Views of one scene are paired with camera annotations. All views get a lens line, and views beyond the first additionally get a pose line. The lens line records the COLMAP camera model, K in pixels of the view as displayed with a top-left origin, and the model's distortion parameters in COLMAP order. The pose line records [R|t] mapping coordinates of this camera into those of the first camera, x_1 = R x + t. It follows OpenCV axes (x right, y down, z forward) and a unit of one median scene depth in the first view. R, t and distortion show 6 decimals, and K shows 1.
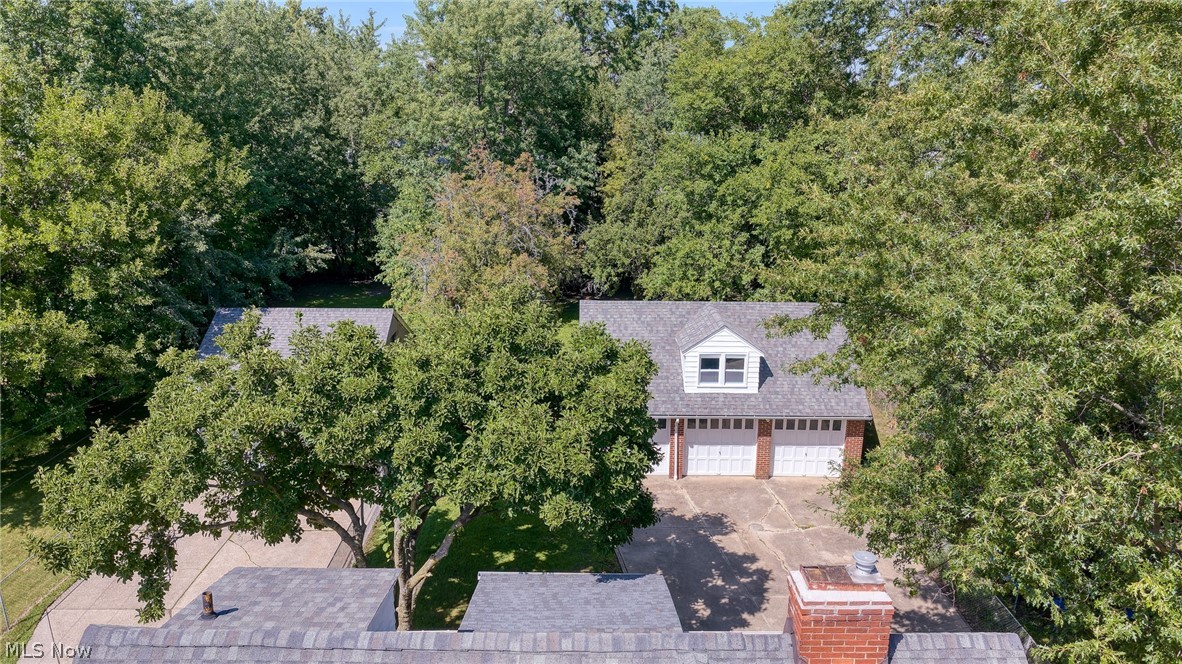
lens RADIAL K [[814.9, 0, 591.0], [0, 814.9, 332.0], [0, 0, 1]] dist [0.004572, -0.005330]
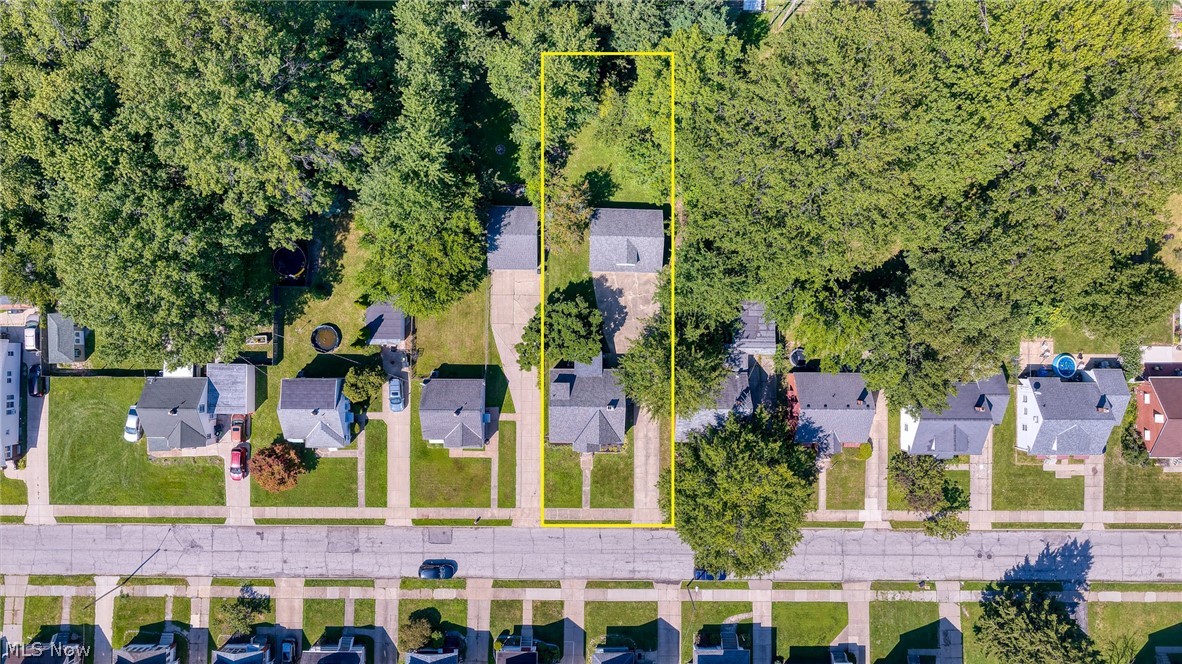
lens RADIAL K [[814.9, 0, 591.0], [0, 814.9, 332.0], [0, 0, 1]] dist [0.004572, -0.005330]
pose [[0.999861, 0.015870, 0.005124, -0.021353], [-0.010095, 0.331444, 0.943421, -3.551748], [0.013274, -0.943342, 0.331558, -0.609152]]
